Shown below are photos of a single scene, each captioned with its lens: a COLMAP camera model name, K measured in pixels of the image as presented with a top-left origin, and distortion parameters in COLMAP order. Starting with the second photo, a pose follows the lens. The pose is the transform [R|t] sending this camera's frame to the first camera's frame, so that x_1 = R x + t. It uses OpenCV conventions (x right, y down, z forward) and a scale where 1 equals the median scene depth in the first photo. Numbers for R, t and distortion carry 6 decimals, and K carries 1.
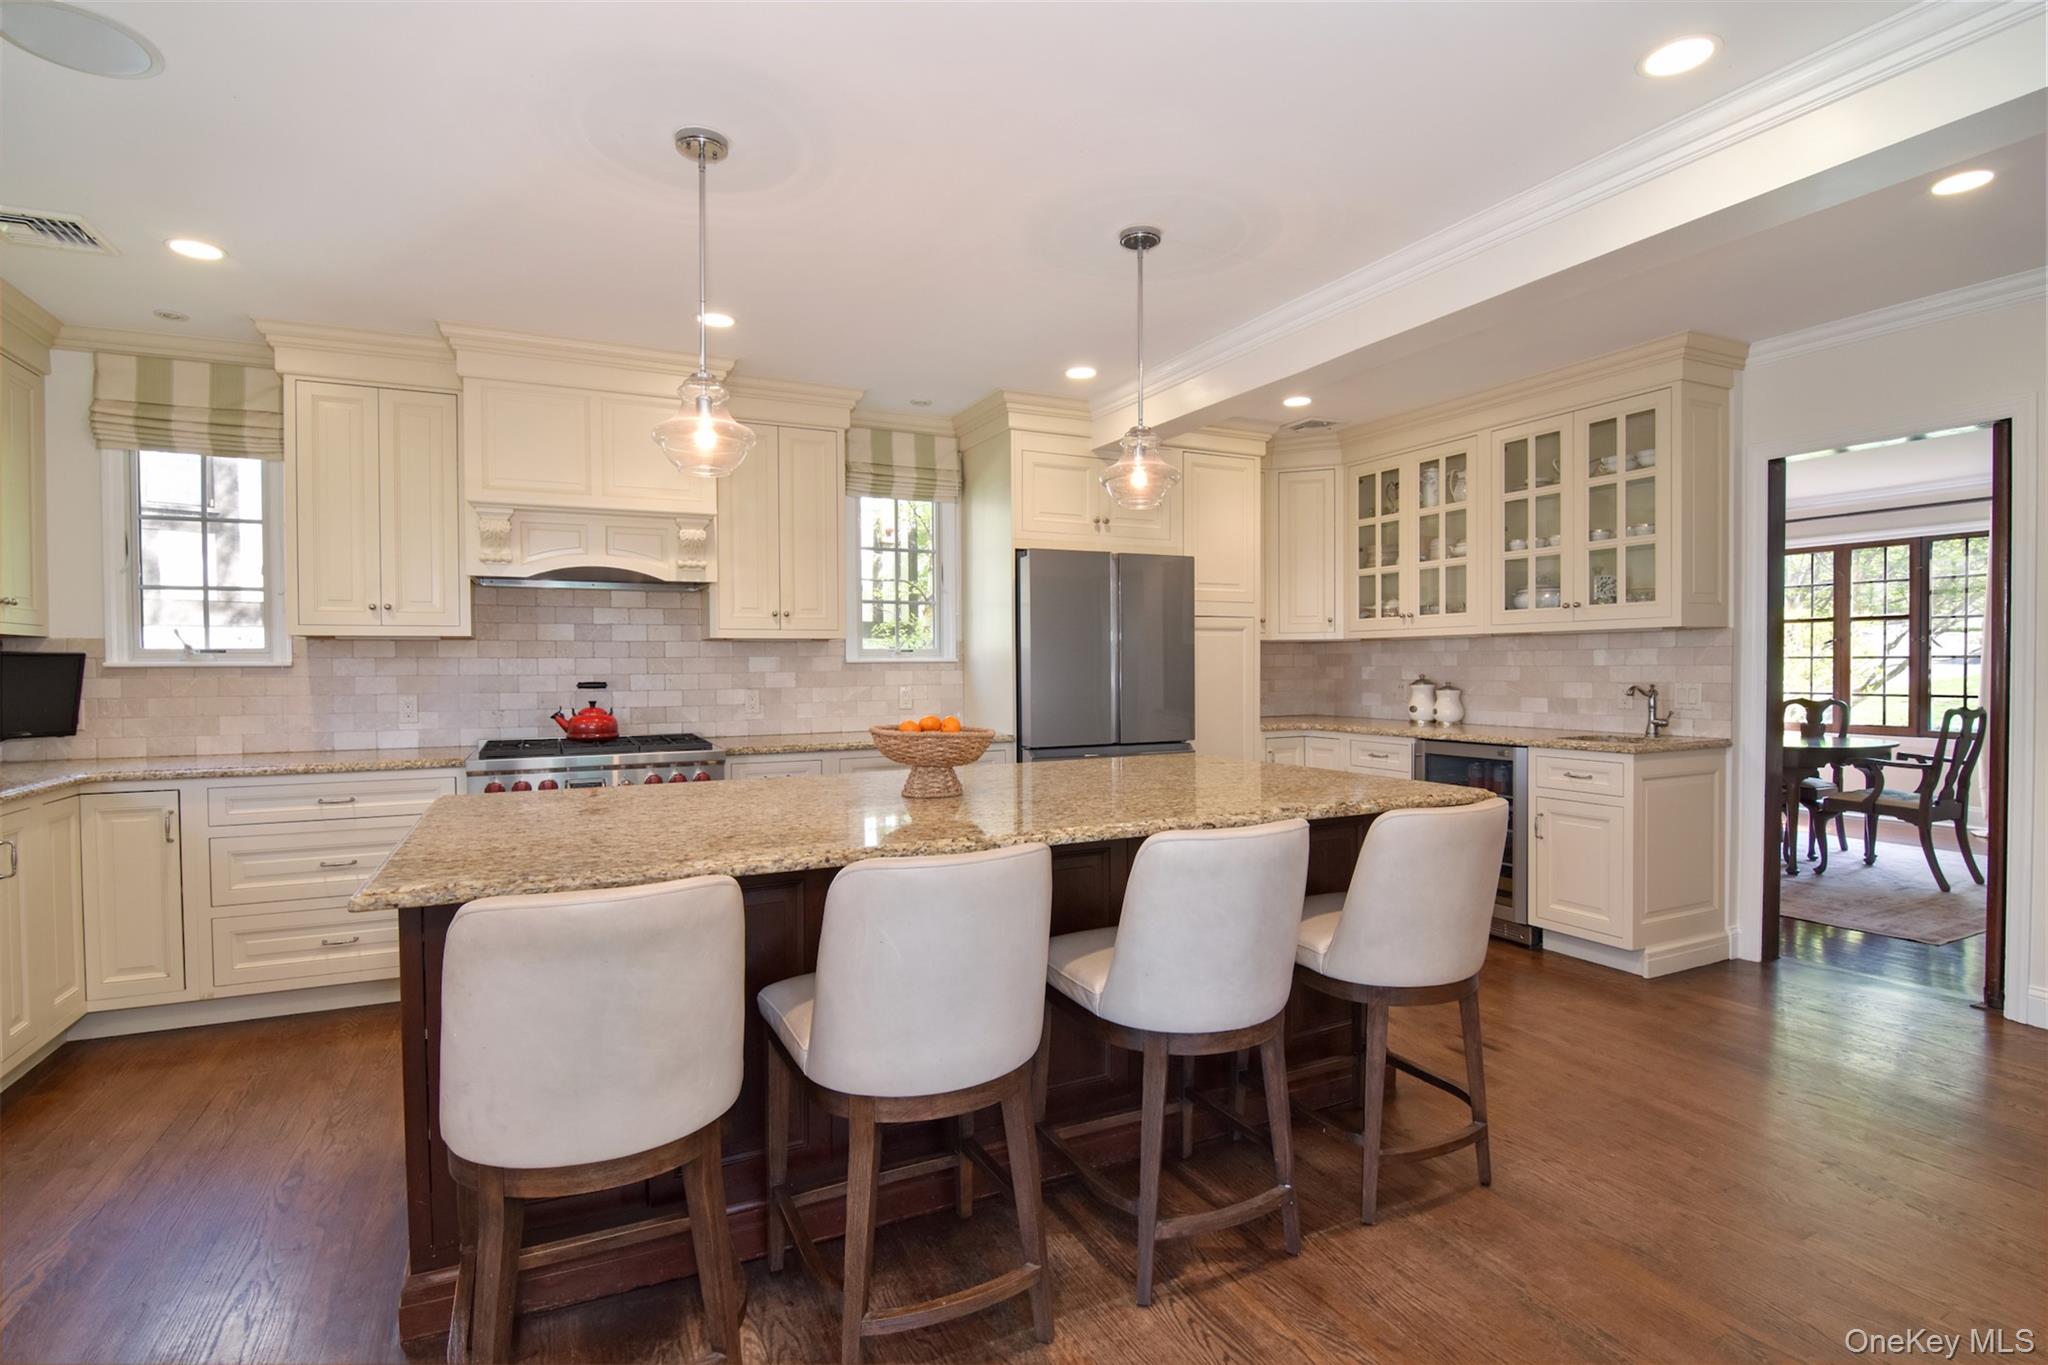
lens RADIAL K [[1002.3, 0, 988.8], [0, 1002.3, 669.6], [0, 0, 1]] dist [-0.009982, -0.001636]
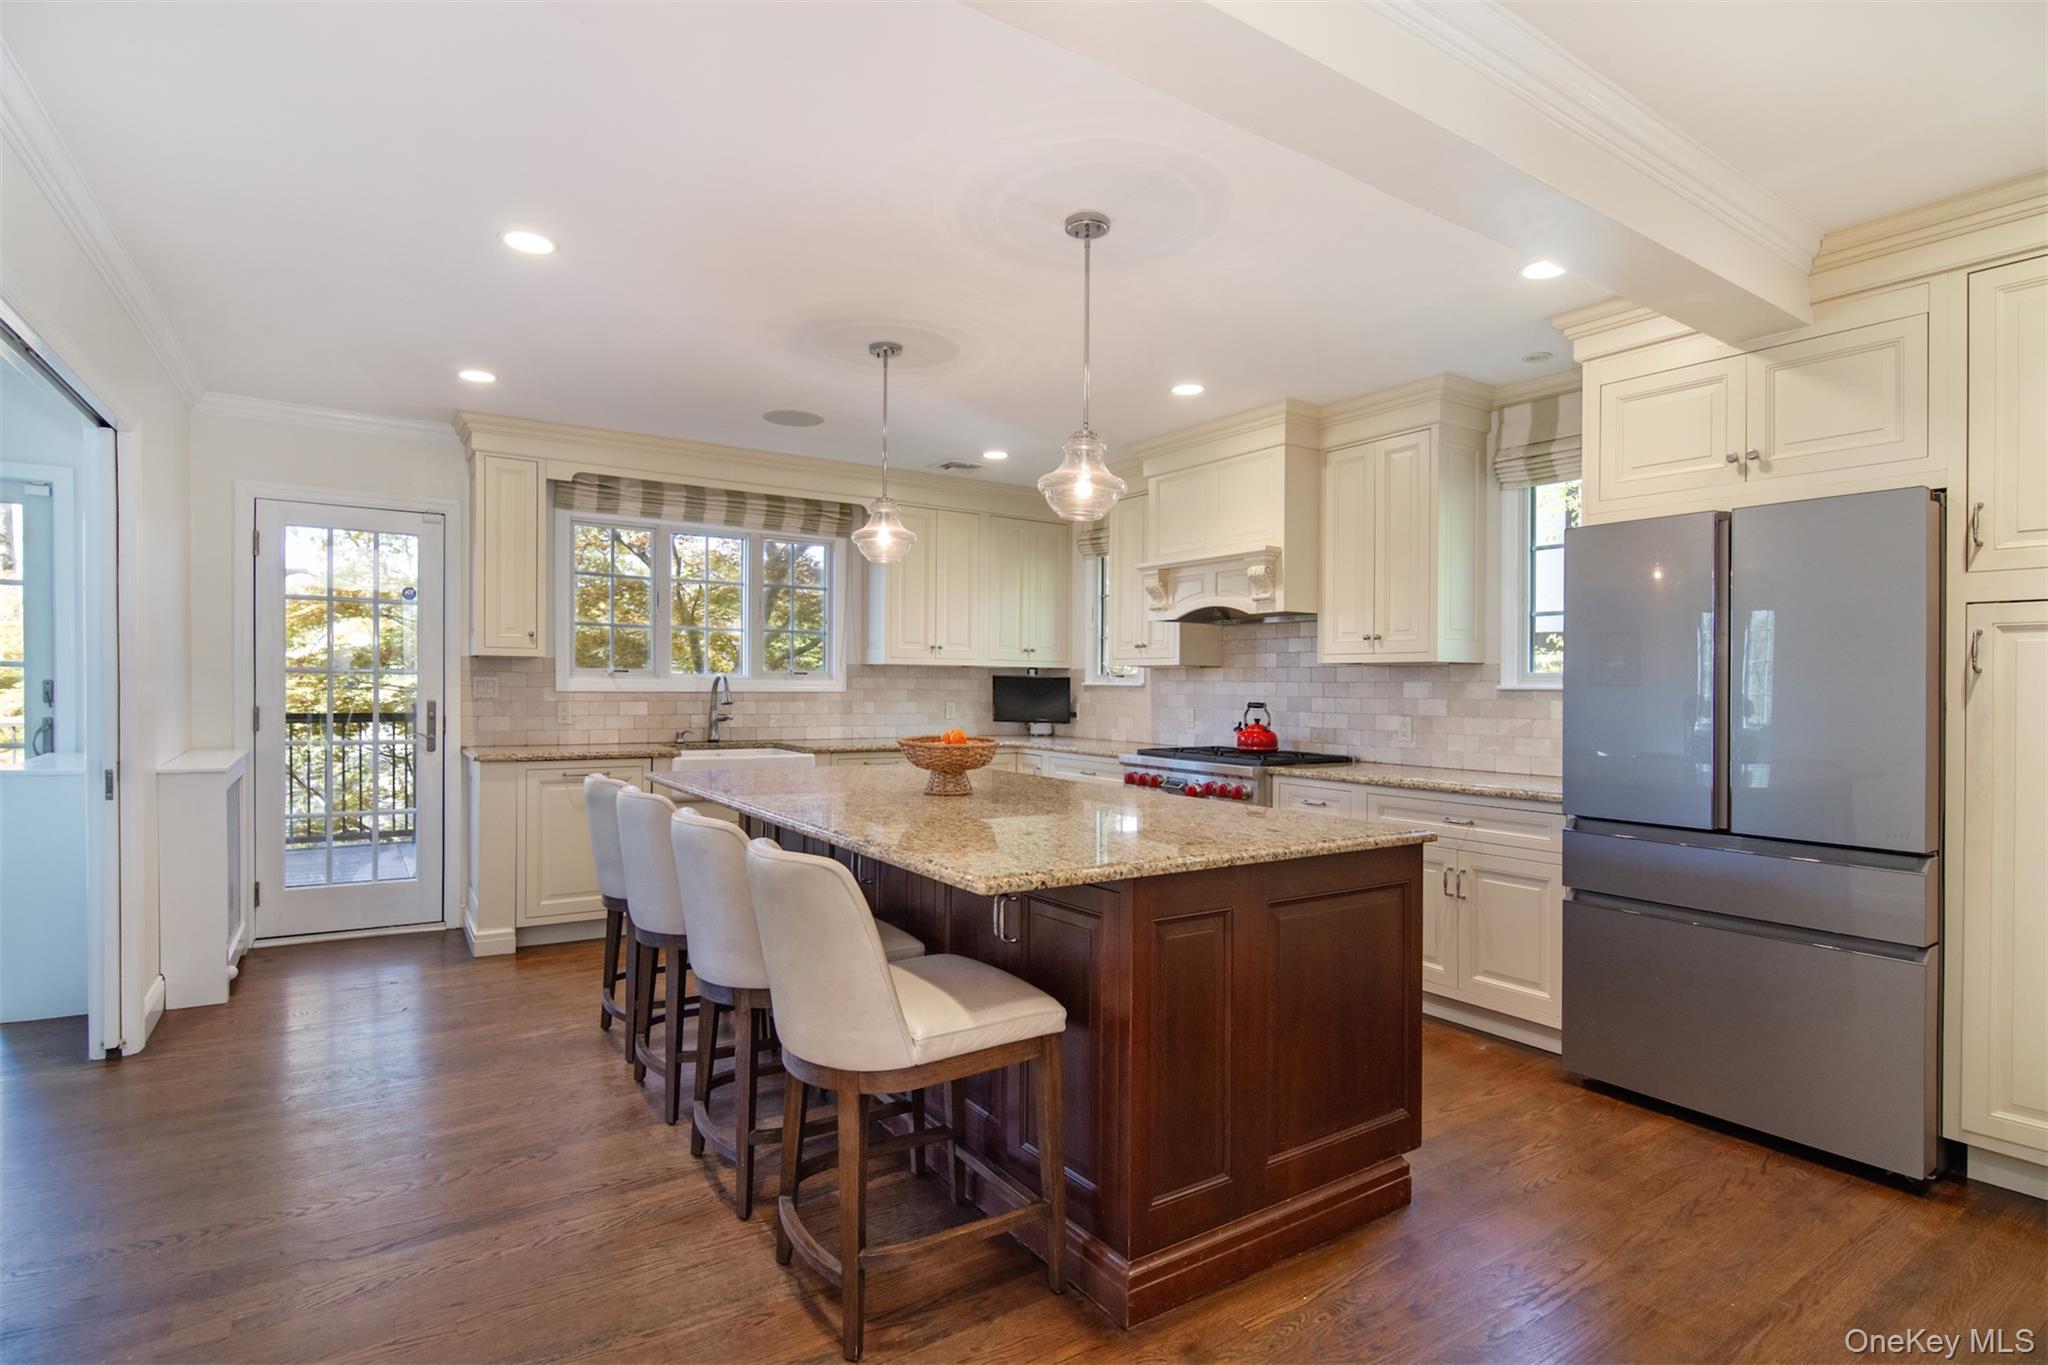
lens RADIAL K [[1002.3, 0, 1037.3], [0, 1002.3, 683.0], [0, 0, 1]] dist [-0.009982, -0.001636]
pose [[0.130738, 0.007510, -0.991388, 0.696243], [-0.012450, 0.999905, 0.005932, -0.013634], [0.991339, 0.011568, 0.130819, 0.559932]]
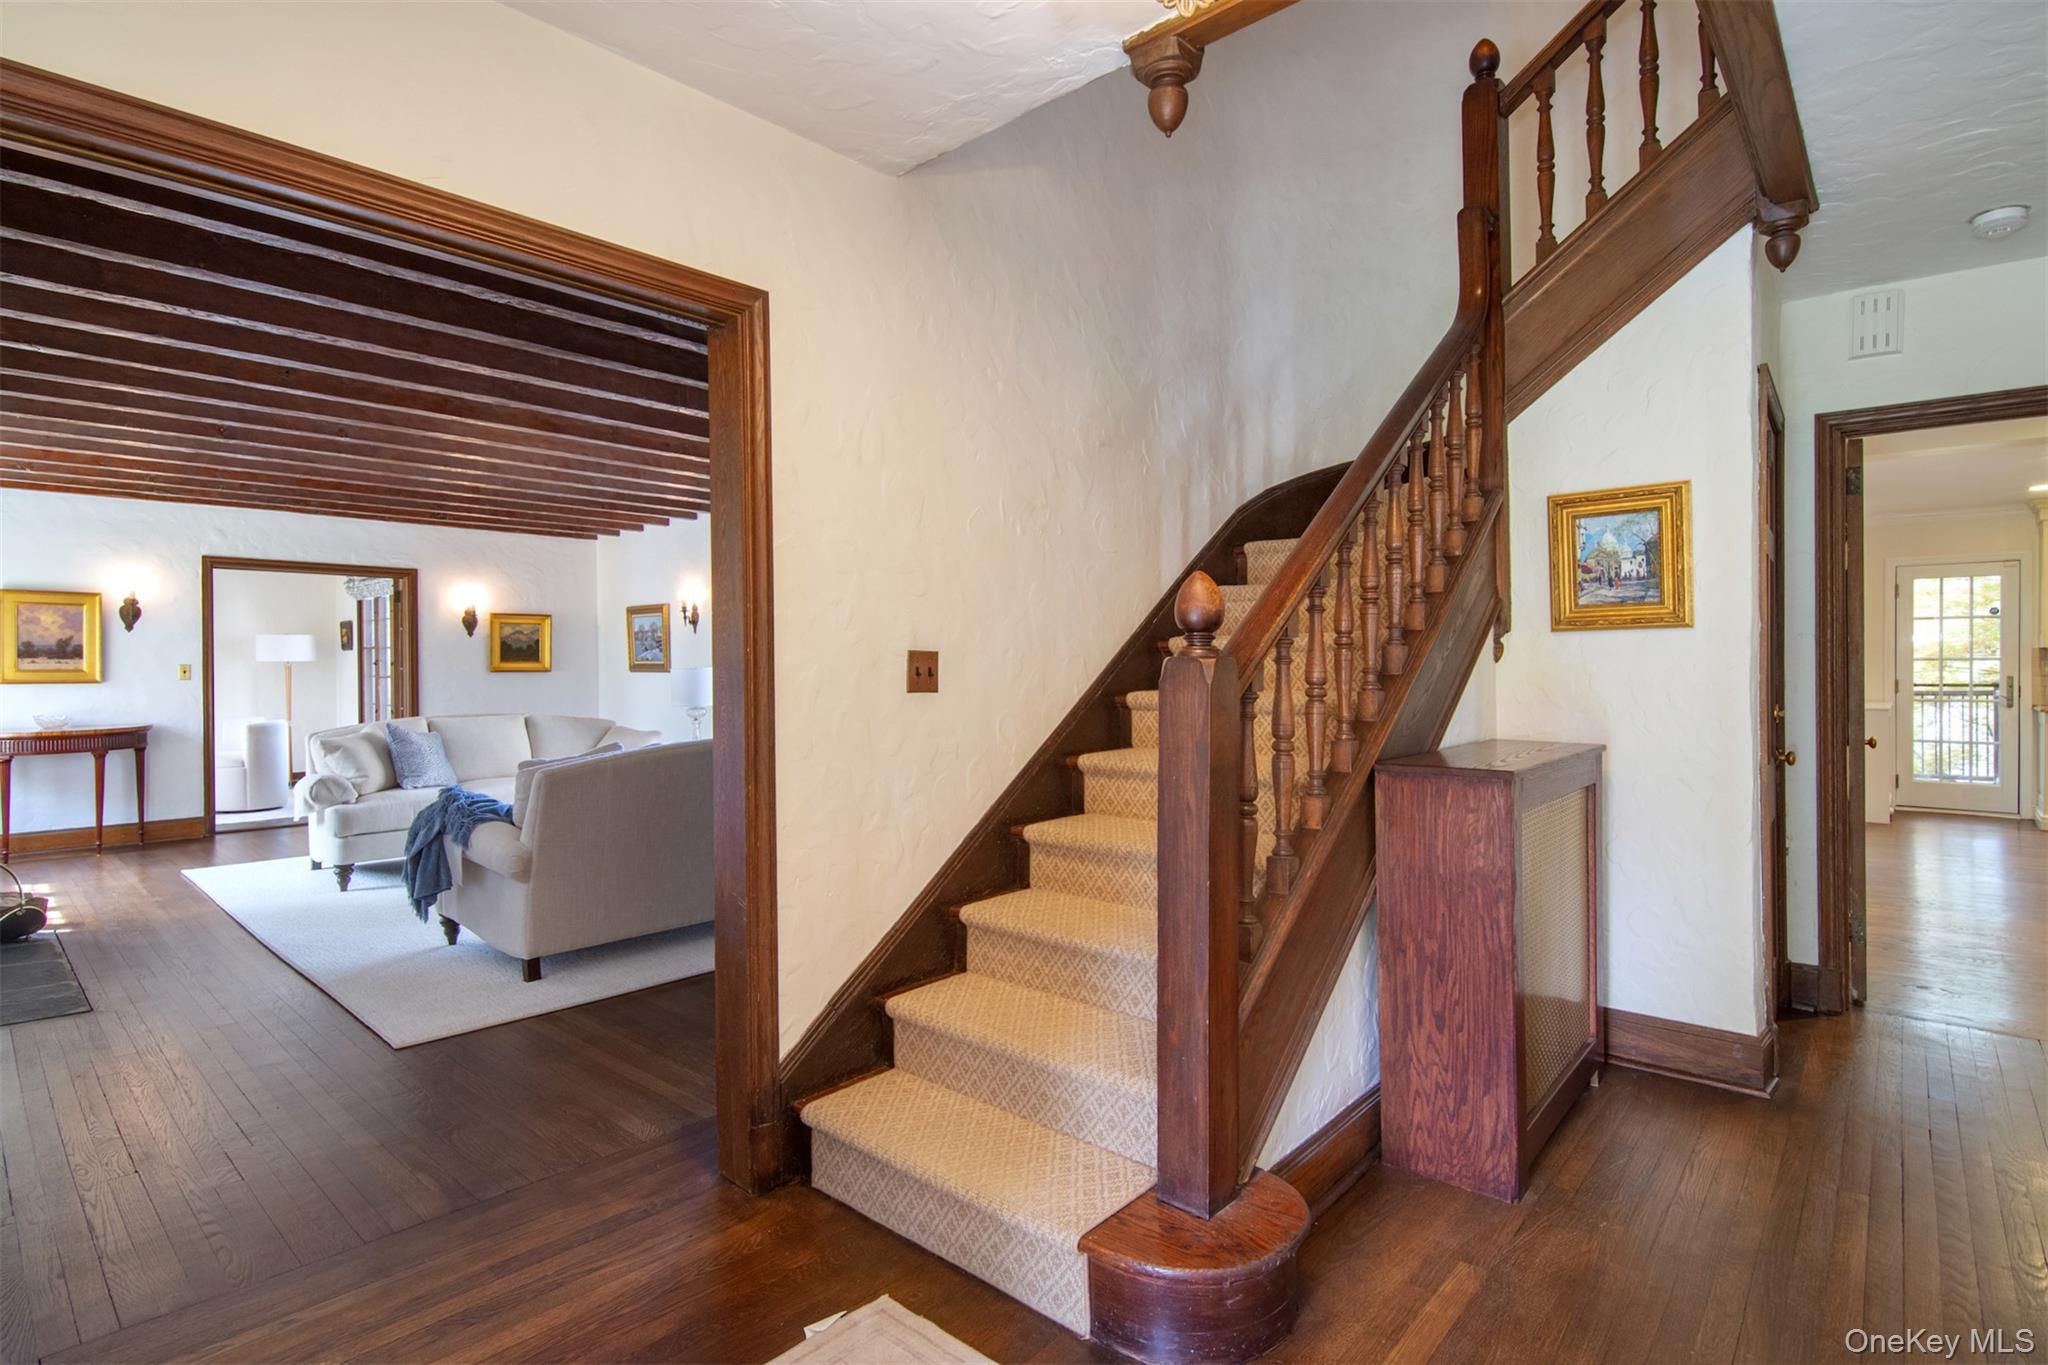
lens RADIAL K [[1002.3, 0, 1022.4], [0, 1002.3, 679.1], [0, 0, 1]] dist [-0.009982, -0.001636]
pose [[-0.926416, 0.016585, -0.376137, 1.206443], [0.009118, 0.999725, 0.021623, -0.020876], [0.376392, 0.016602, -0.926312, 0.768111]]
